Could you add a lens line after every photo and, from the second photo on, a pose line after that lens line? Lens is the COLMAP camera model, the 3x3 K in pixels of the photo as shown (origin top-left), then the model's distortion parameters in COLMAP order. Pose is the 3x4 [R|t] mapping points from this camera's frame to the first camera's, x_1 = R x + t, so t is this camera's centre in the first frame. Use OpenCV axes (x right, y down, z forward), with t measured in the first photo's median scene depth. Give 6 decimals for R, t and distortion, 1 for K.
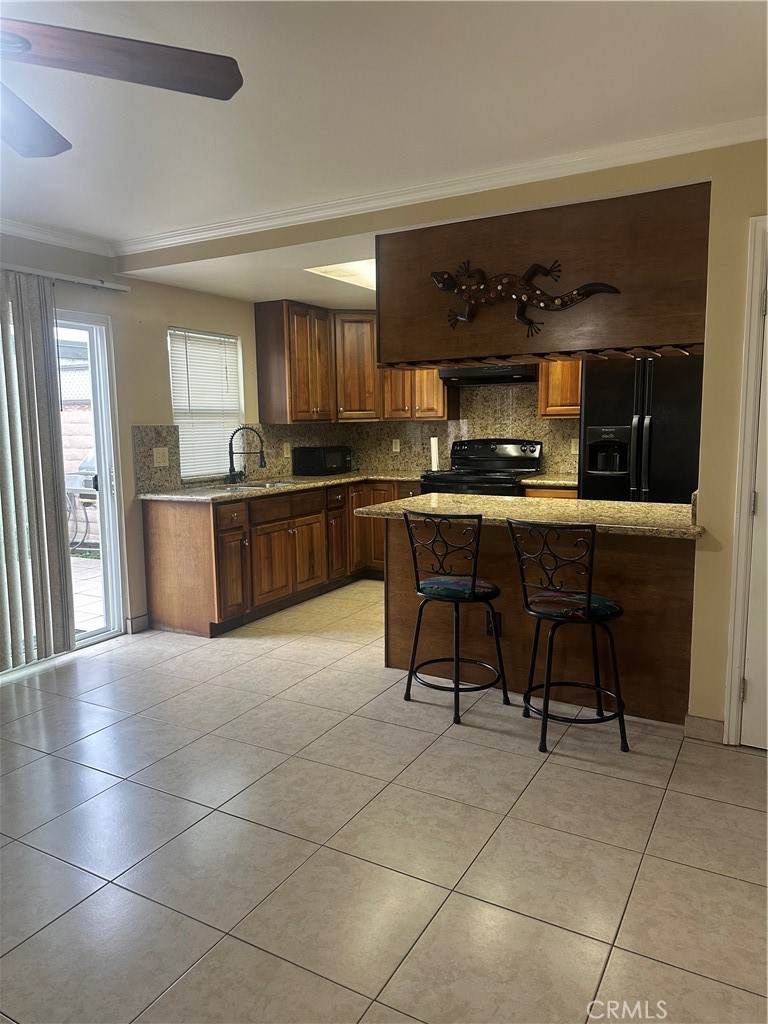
lens RADIAL K [[714.7, 0, 384.0], [0, 714.7, 512.0], [0, 0, 1]] dist [0.139157, -0.200681]
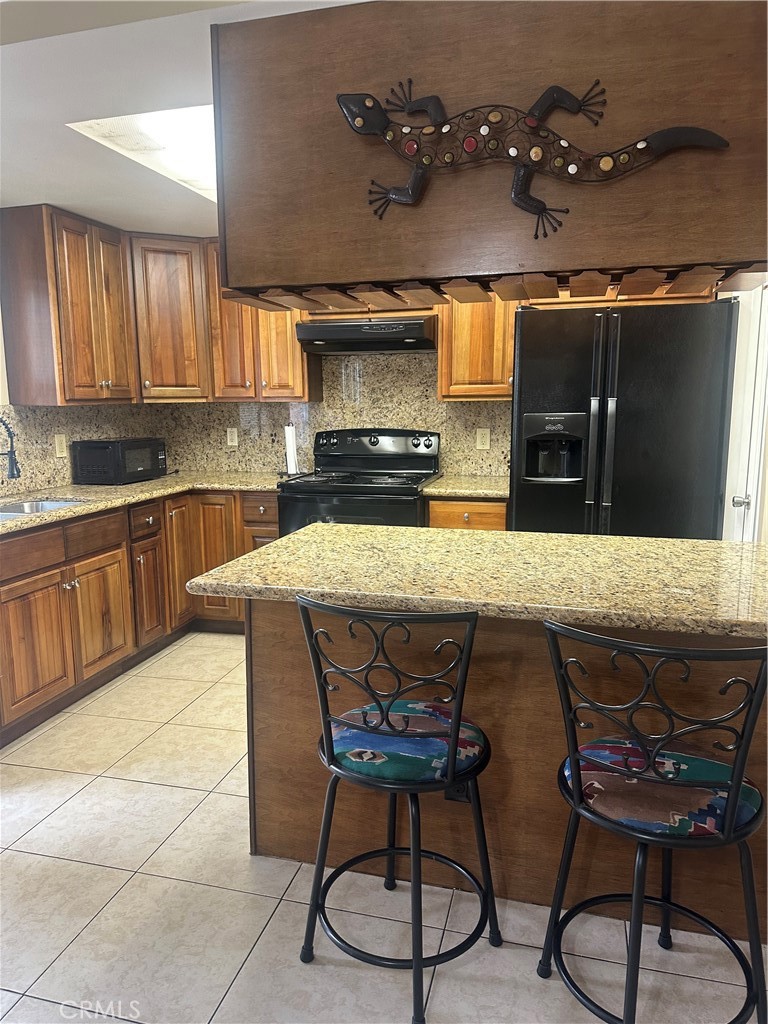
lens RADIAL K [[715.1, 0, 381.1], [0, 715.1, 515.8], [0, 0, 1]] dist [0.139449, -0.226556]
pose [[0.968603, -0.034832, 0.246161, -0.024739], [0.026918, 0.999009, 0.035443, -0.048723], [-0.247151, -0.027704, 0.968581, 0.366016]]
